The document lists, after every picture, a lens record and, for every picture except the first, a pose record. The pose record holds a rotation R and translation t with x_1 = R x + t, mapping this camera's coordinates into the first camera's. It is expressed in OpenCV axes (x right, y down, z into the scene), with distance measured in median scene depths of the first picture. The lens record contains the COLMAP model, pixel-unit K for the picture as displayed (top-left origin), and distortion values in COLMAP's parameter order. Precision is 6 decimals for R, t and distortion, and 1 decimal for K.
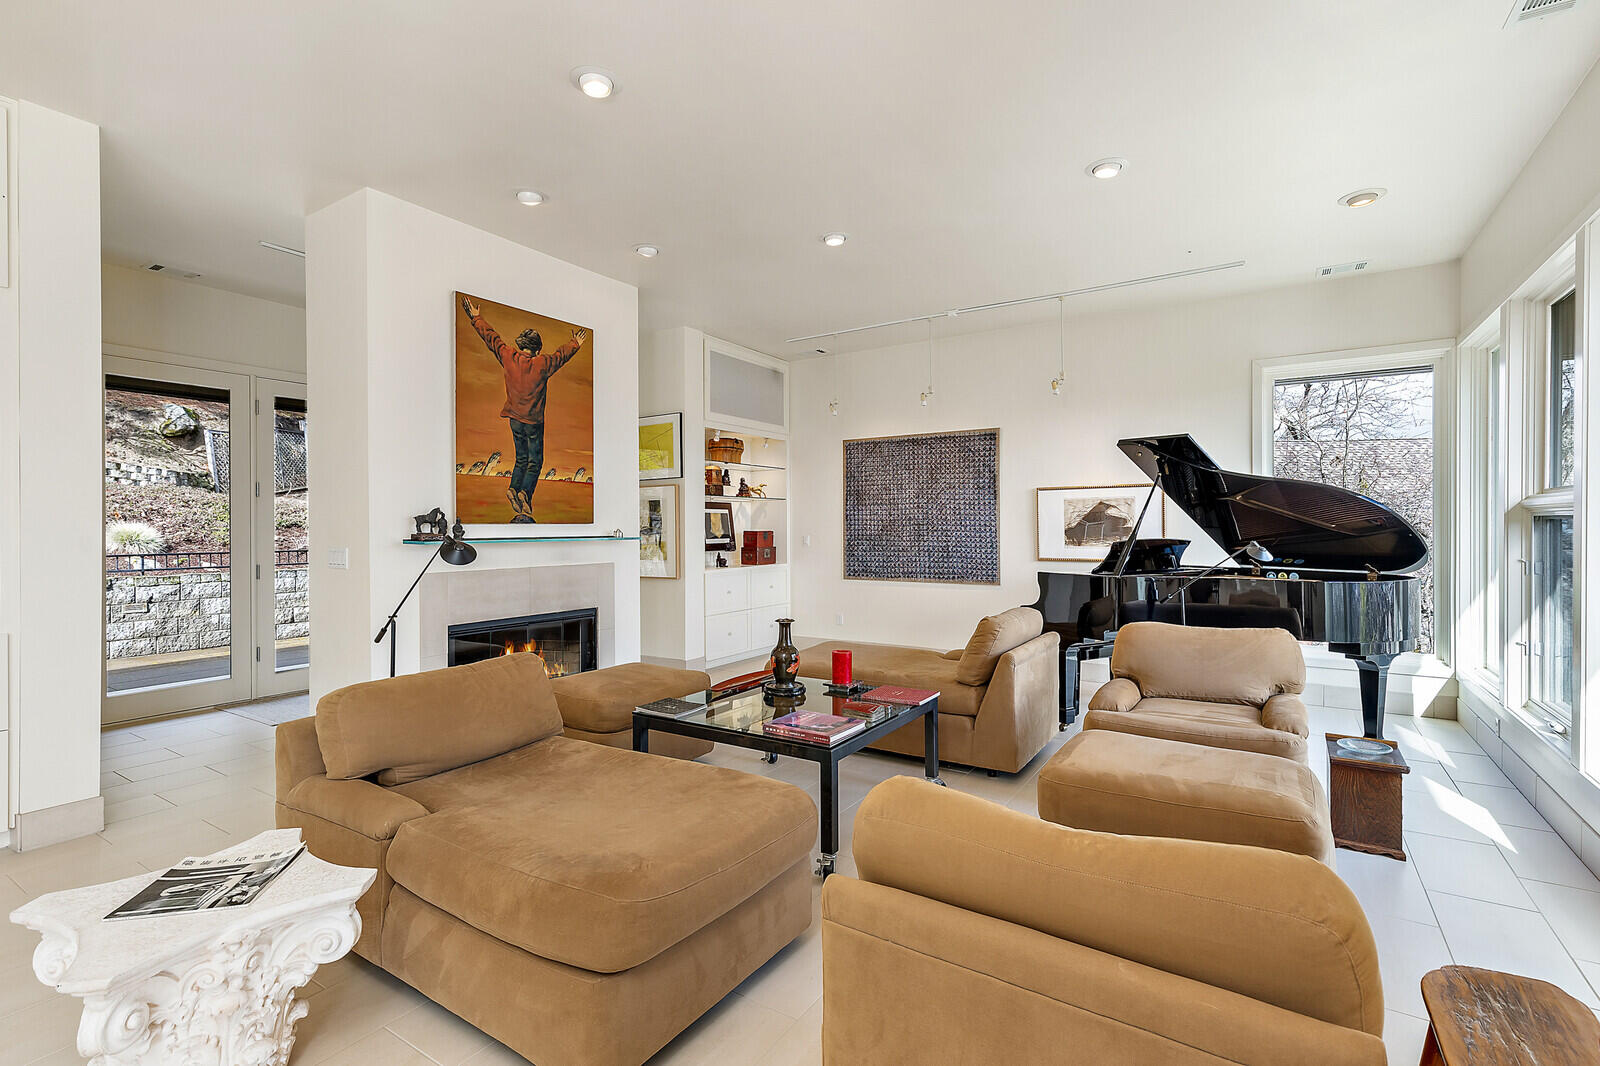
lens RADIAL K [[736.9, 0, 795.5], [0, 736.9, 527.0], [0, 0, 1]] dist [0.011796, -0.000016]
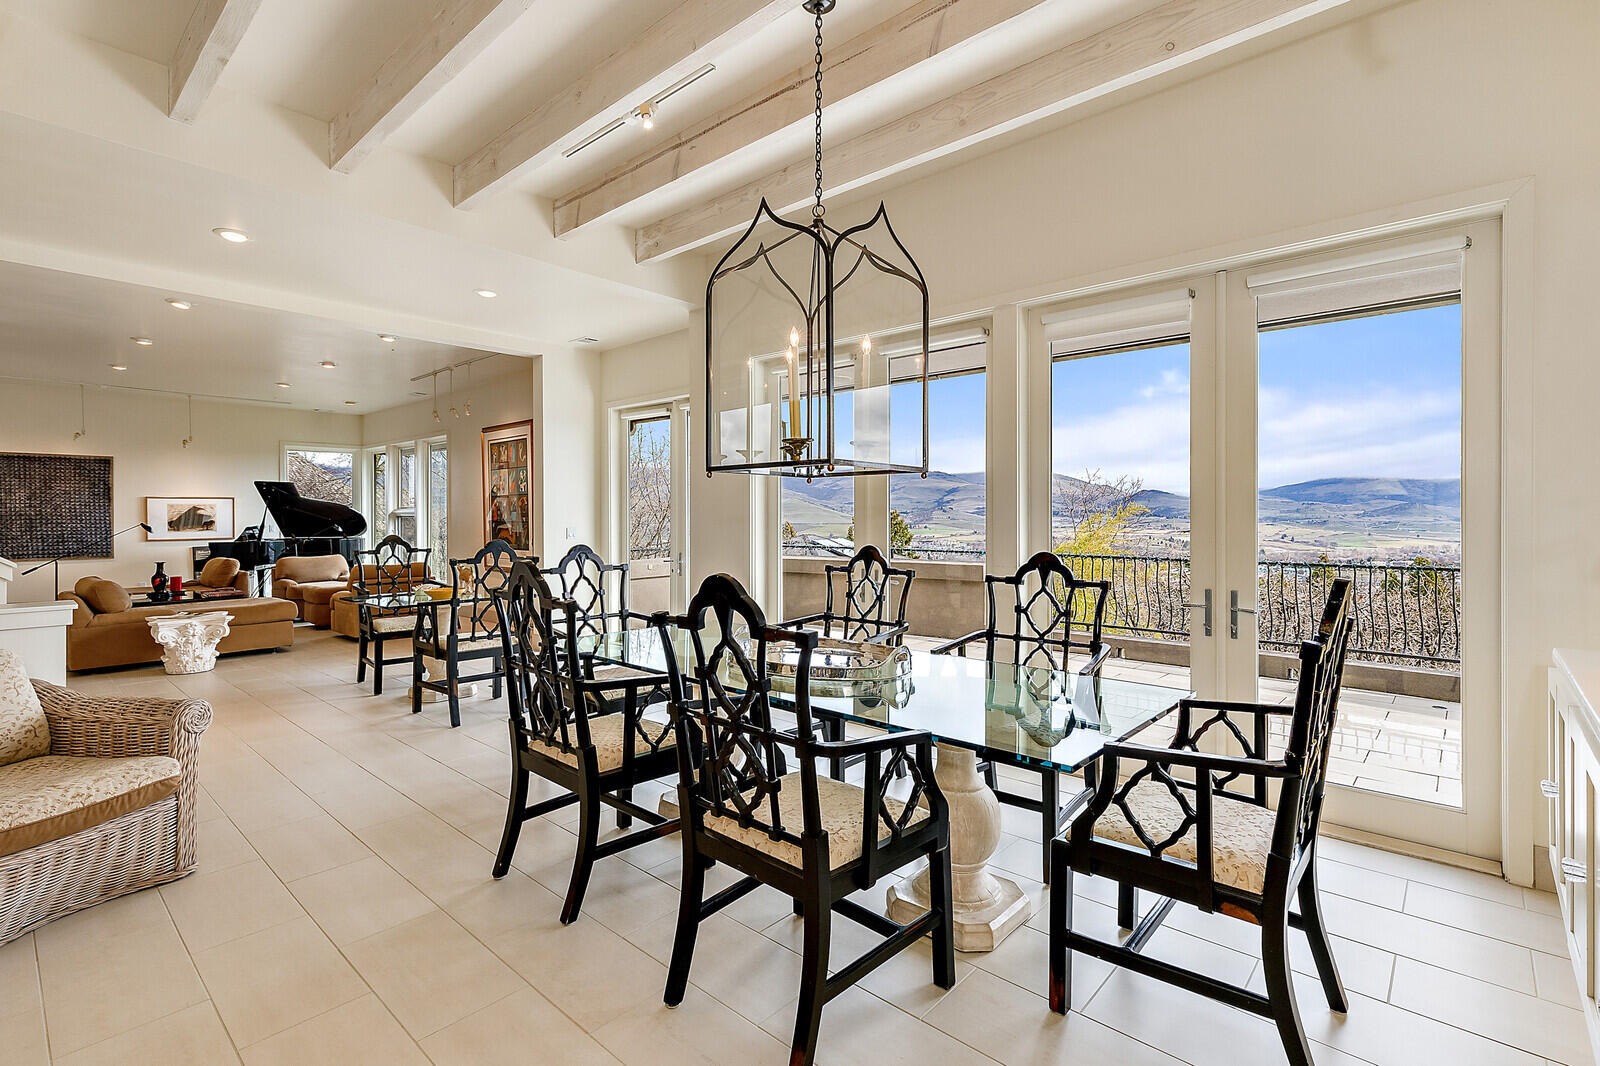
lens RADIAL K [[736.9, 0, 796.3], [0, 736.9, 522.5], [0, 0, 1]] dist [0.011796, -0.000016]
pose [[0.153156, -0.009219, 0.988159, -1.052202], [0.006314, 0.999945, 0.008350, 0.000221], [-0.988182, 0.004961, 0.153206, -0.661394]]
